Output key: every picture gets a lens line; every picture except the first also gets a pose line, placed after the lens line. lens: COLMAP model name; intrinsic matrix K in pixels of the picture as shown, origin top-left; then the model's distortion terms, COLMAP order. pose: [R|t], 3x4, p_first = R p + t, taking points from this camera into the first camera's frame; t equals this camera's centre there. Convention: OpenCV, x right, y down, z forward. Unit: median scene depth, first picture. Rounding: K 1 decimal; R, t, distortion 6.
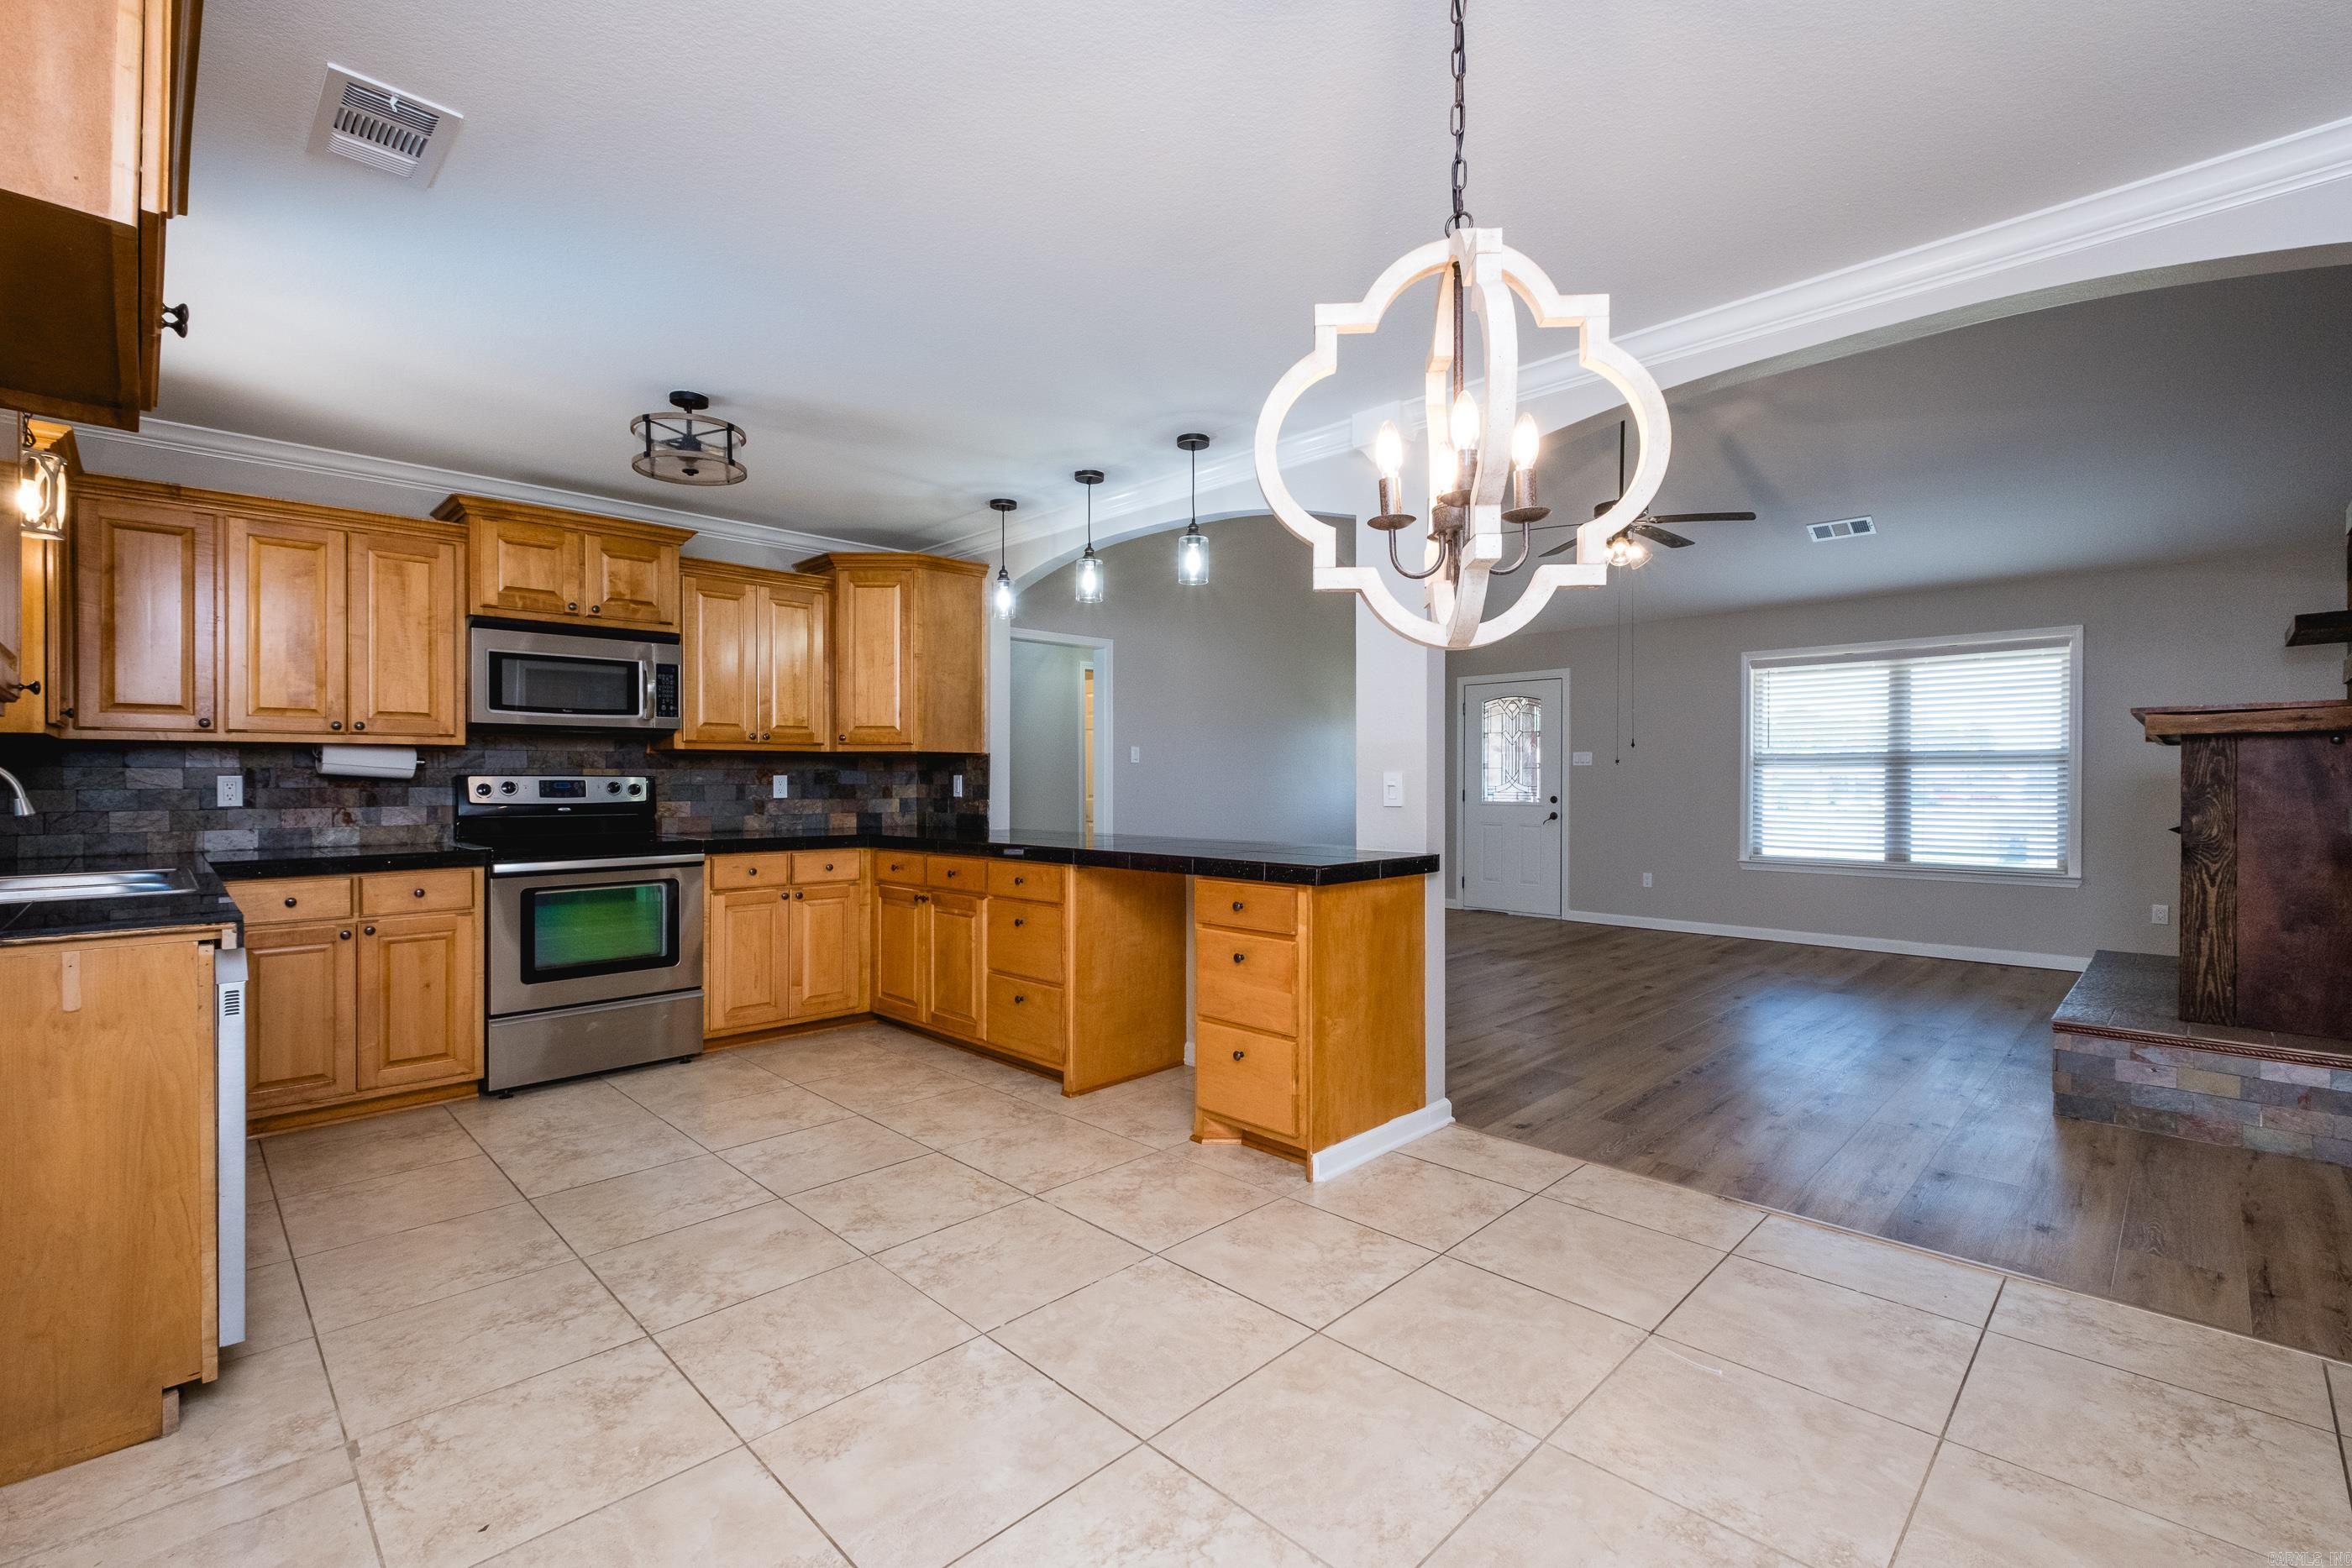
lens RADIAL K [[1014.6, 0, 1178.9], [0, 1014.6, 782.8], [0, 0, 1]] dist [0.003044, -0.003138]
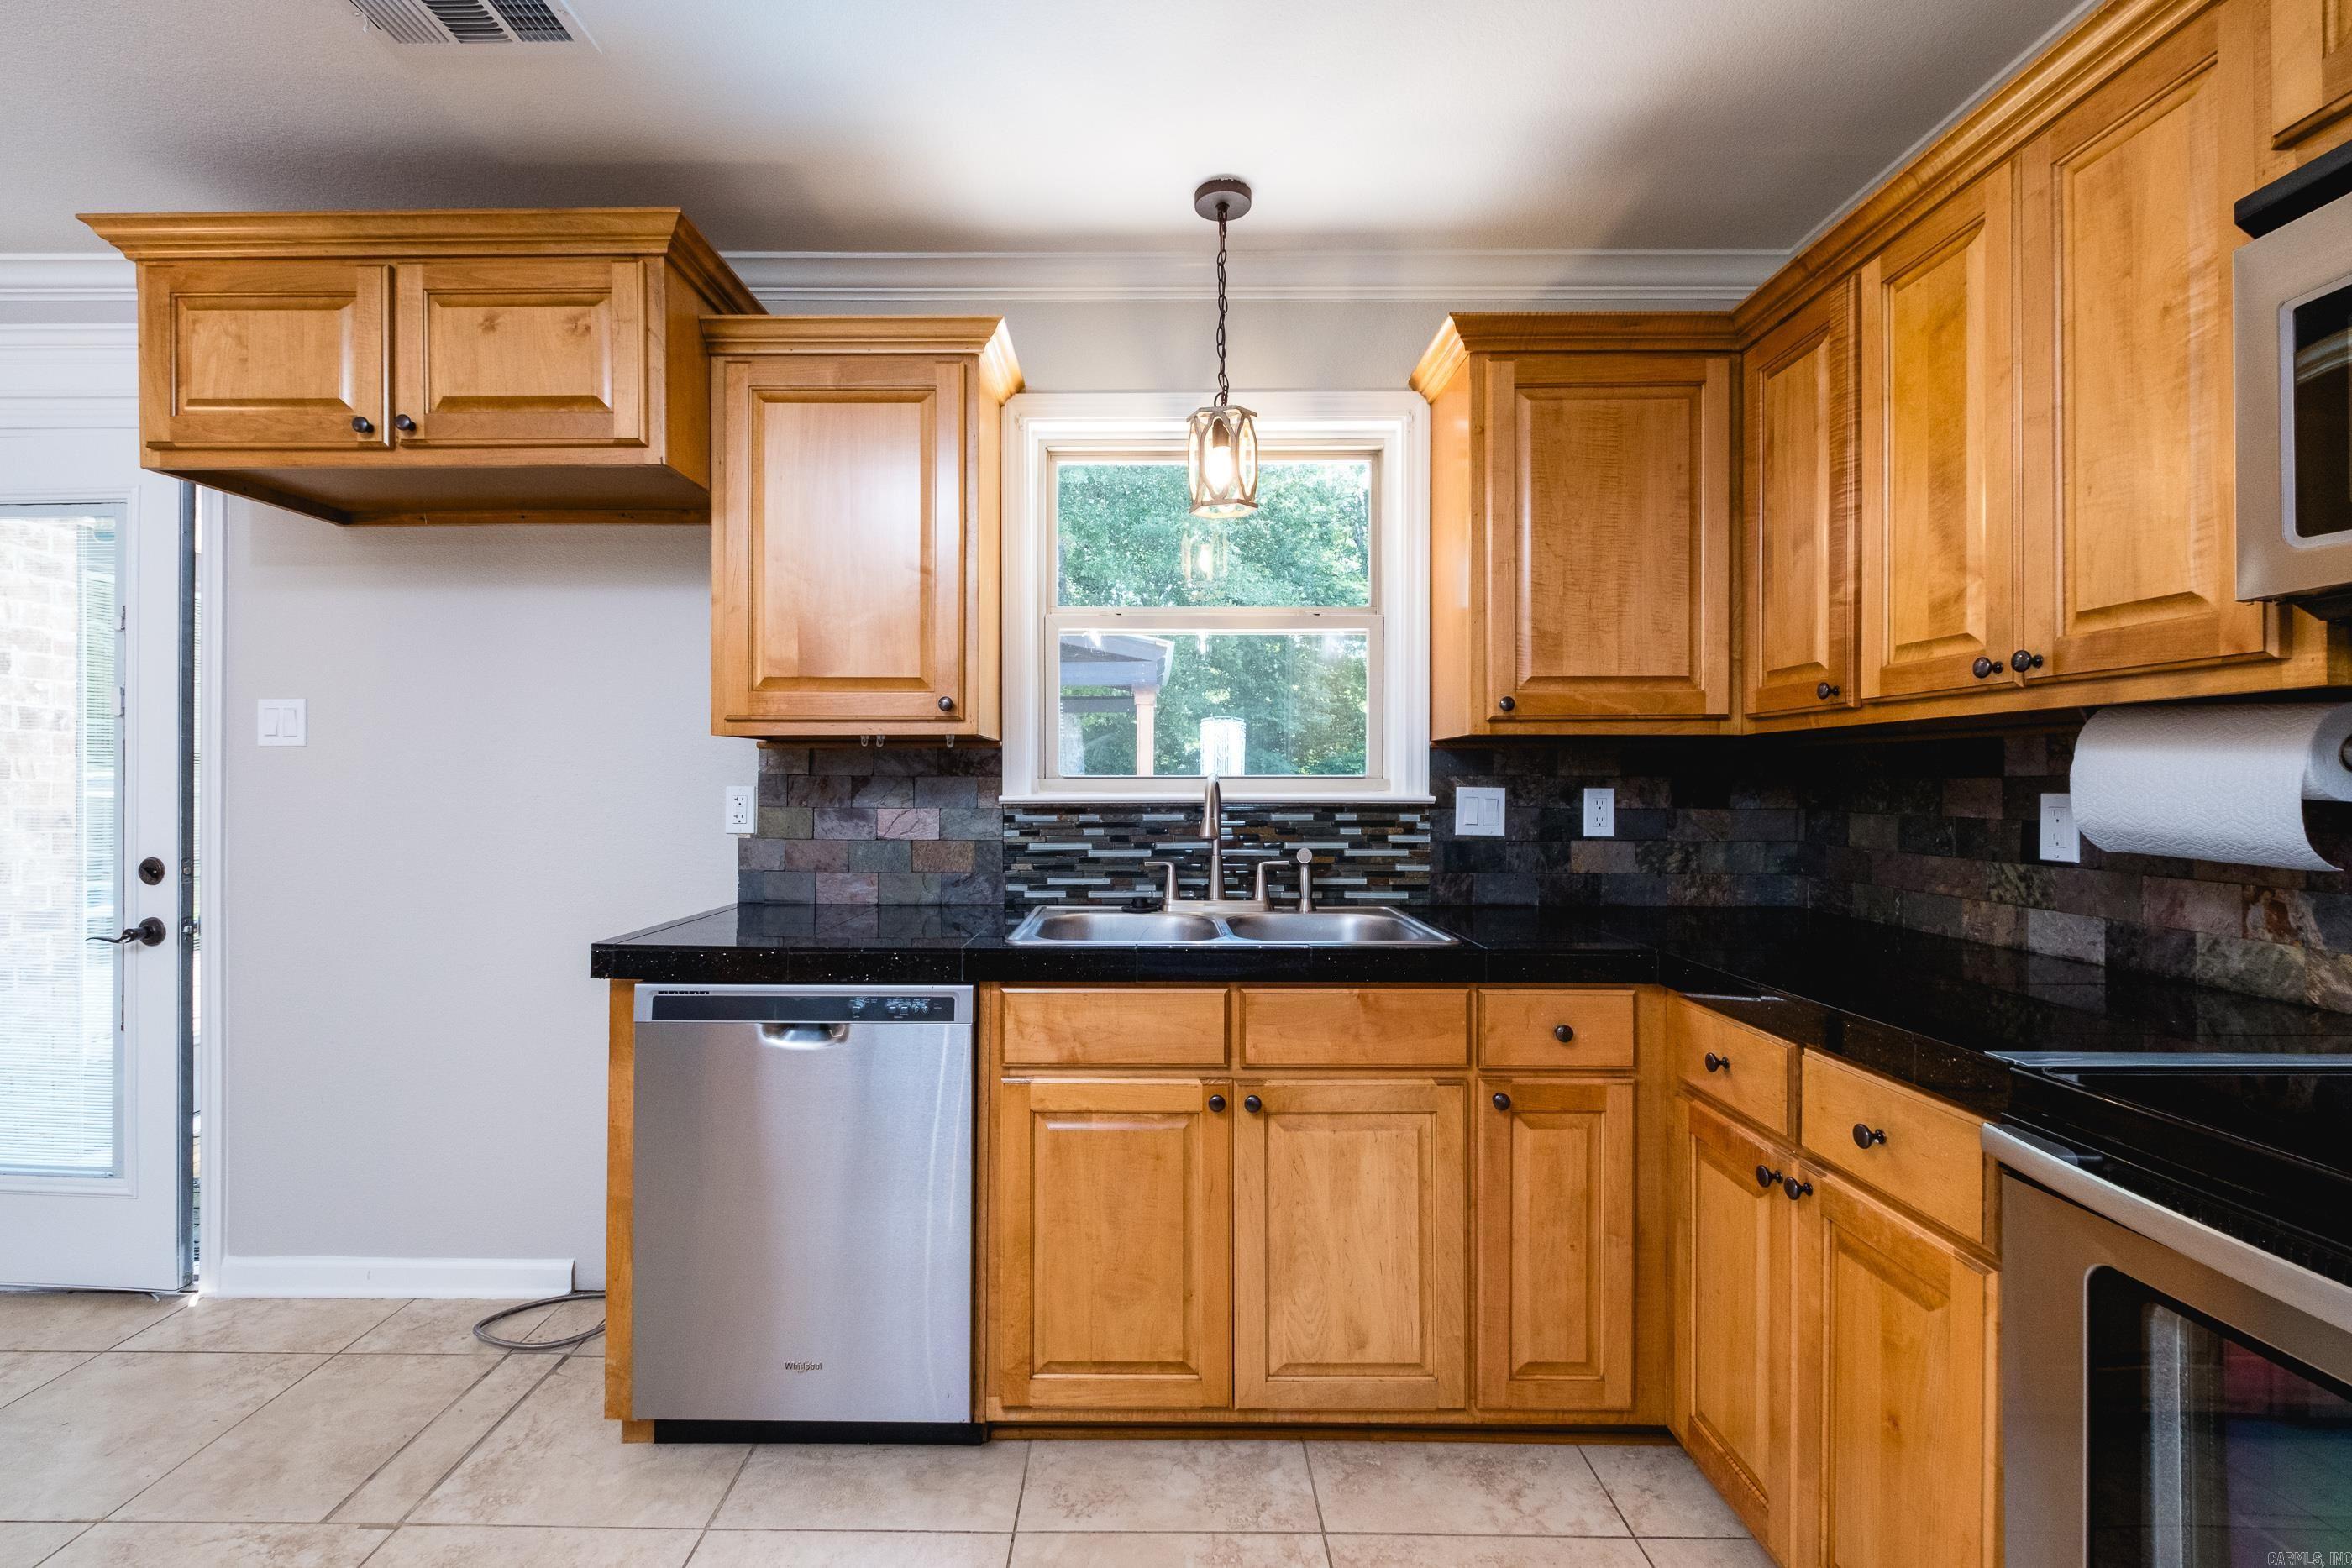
lens RADIAL K [[1049.1, 0, 1144.1], [0, 1049.1, 775.9], [0, 0, 1]] dist [0.002959, -0.000613]
pose [[-0.714037, -0.004234, -0.700095, -0.253547], [-0.003825, 0.999990, -0.002148, -0.010246], [0.700097, 0.001144, -0.714047, 0.858937]]
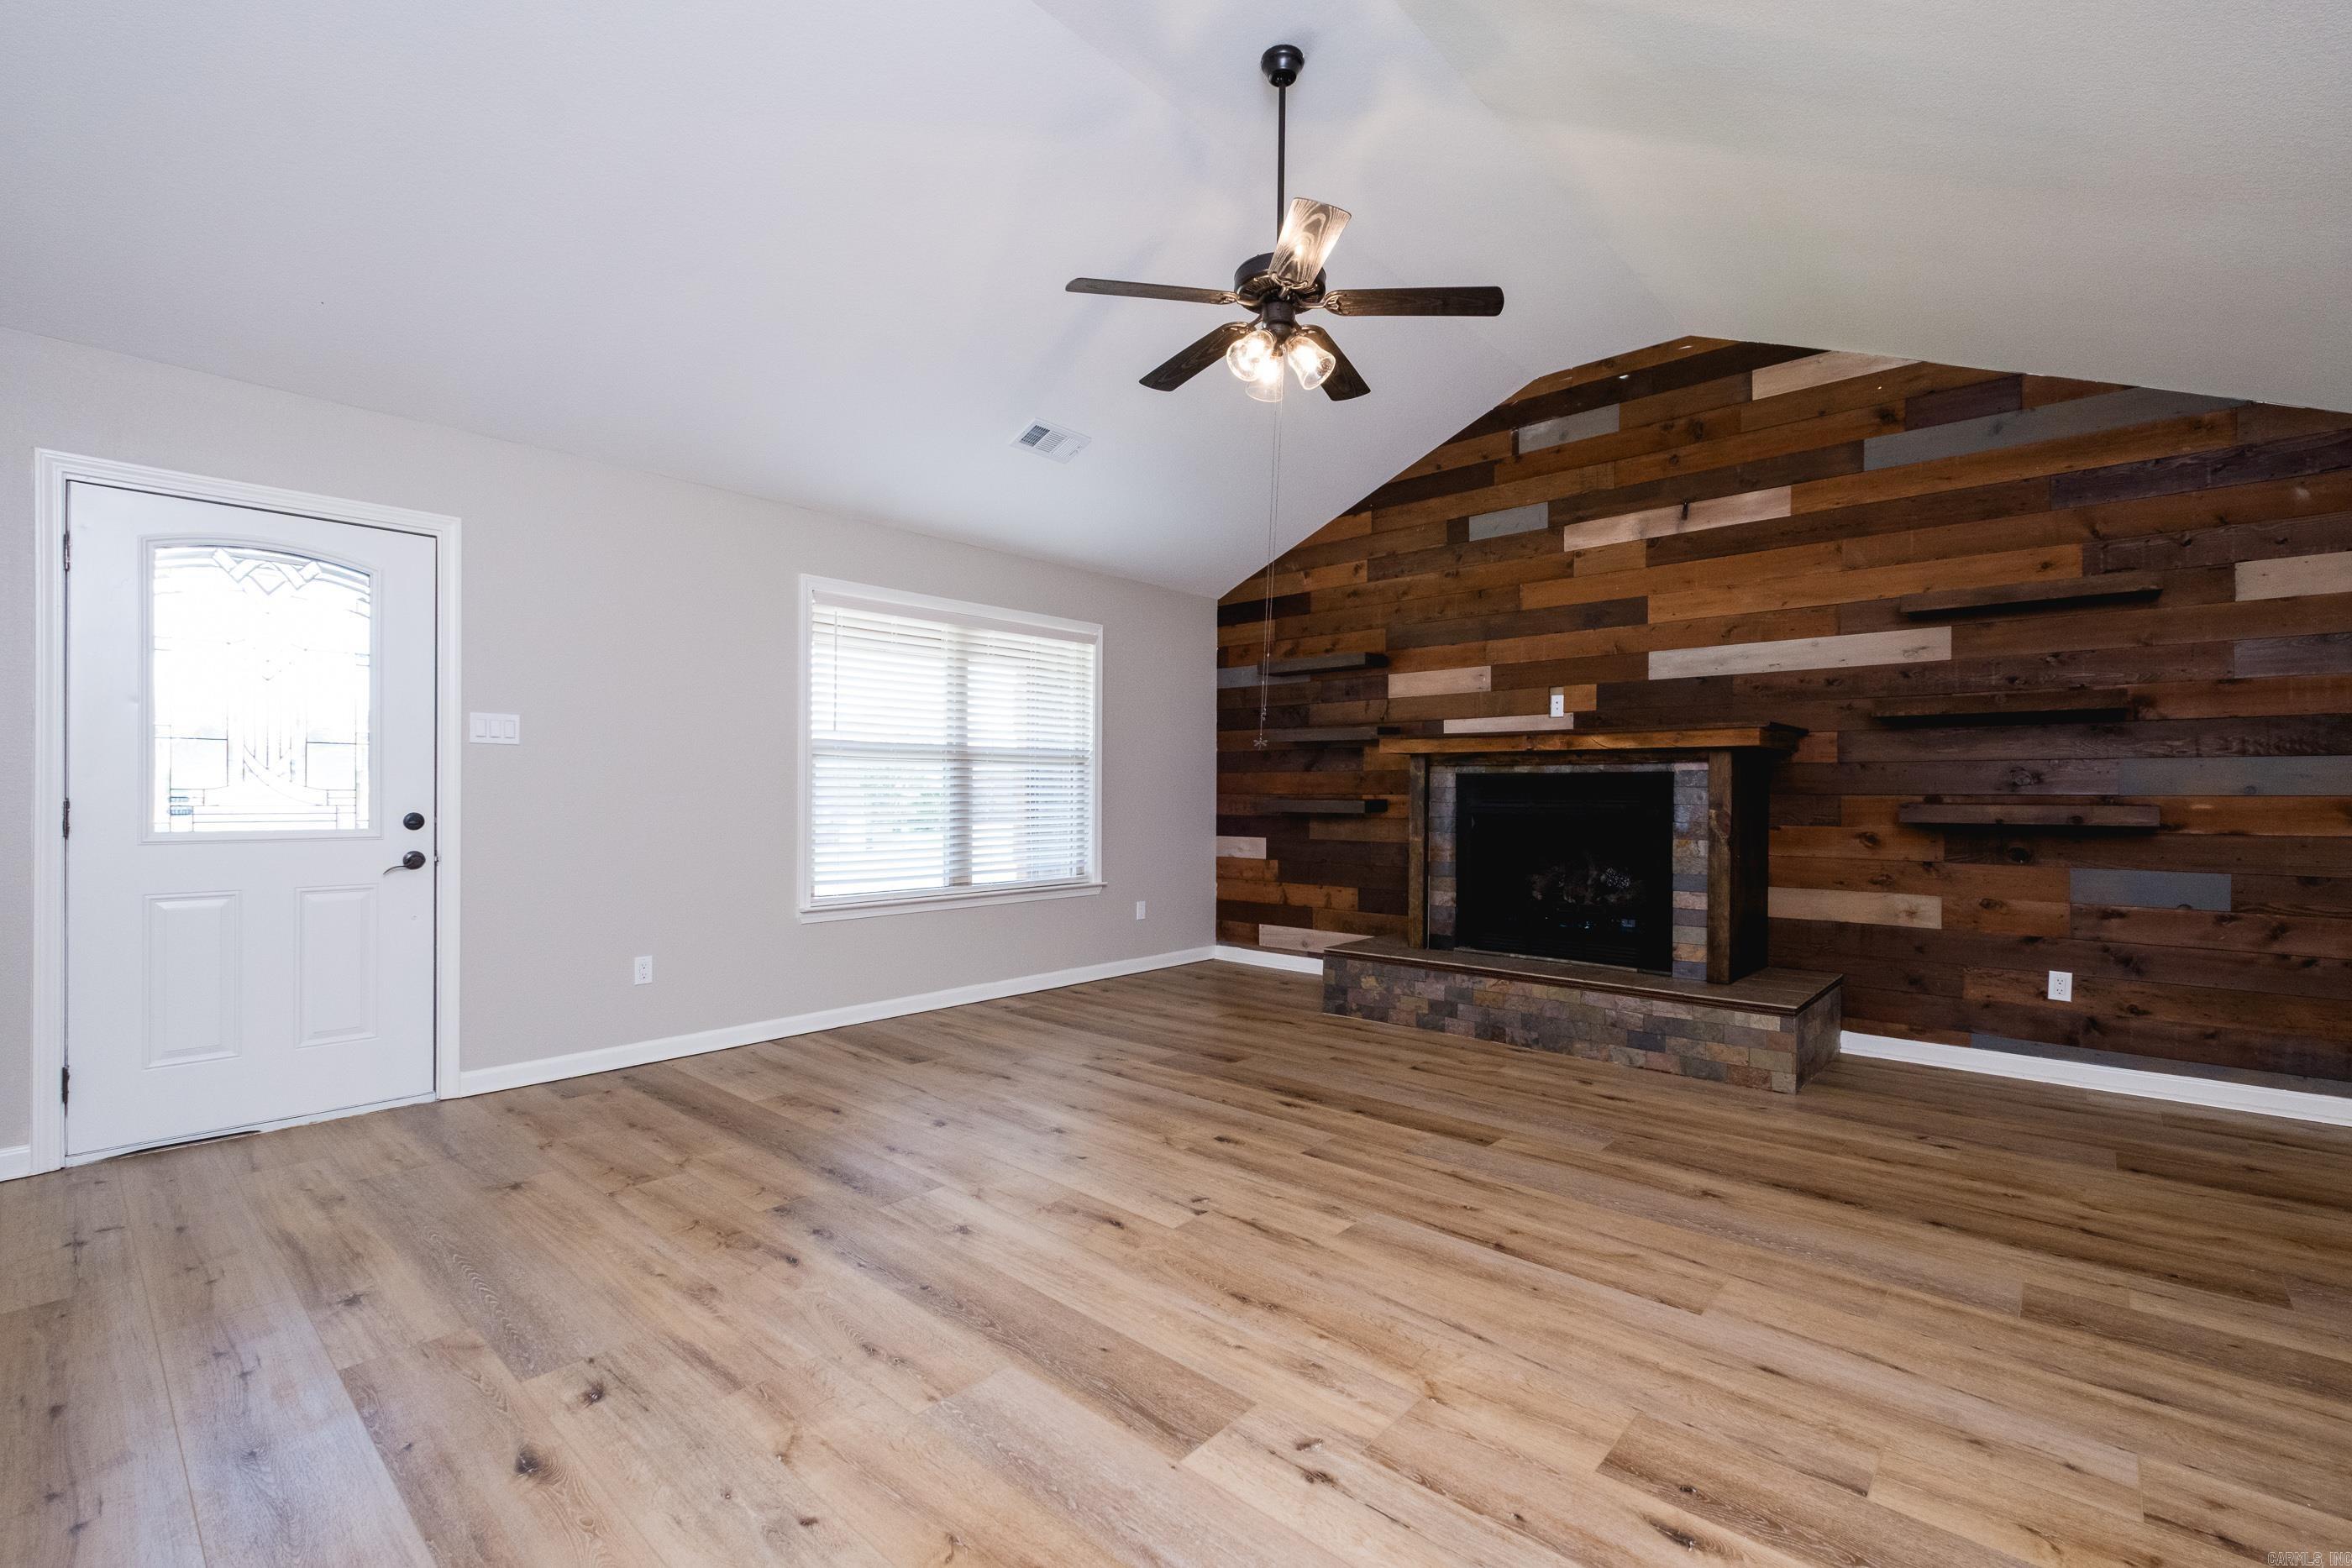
lens RADIAL K [[1024.3, 0, 1186.4], [0, 1024.3, 797.1], [0, 0, 1]] dist [0.000308, -0.000469]
pose [[-0.059965, -0.006833, 0.998177, -0.143343], [-0.002977, 0.999973, 0.006666, 0.004698], [-0.998196, -0.002572, -0.059984, 1.346272]]
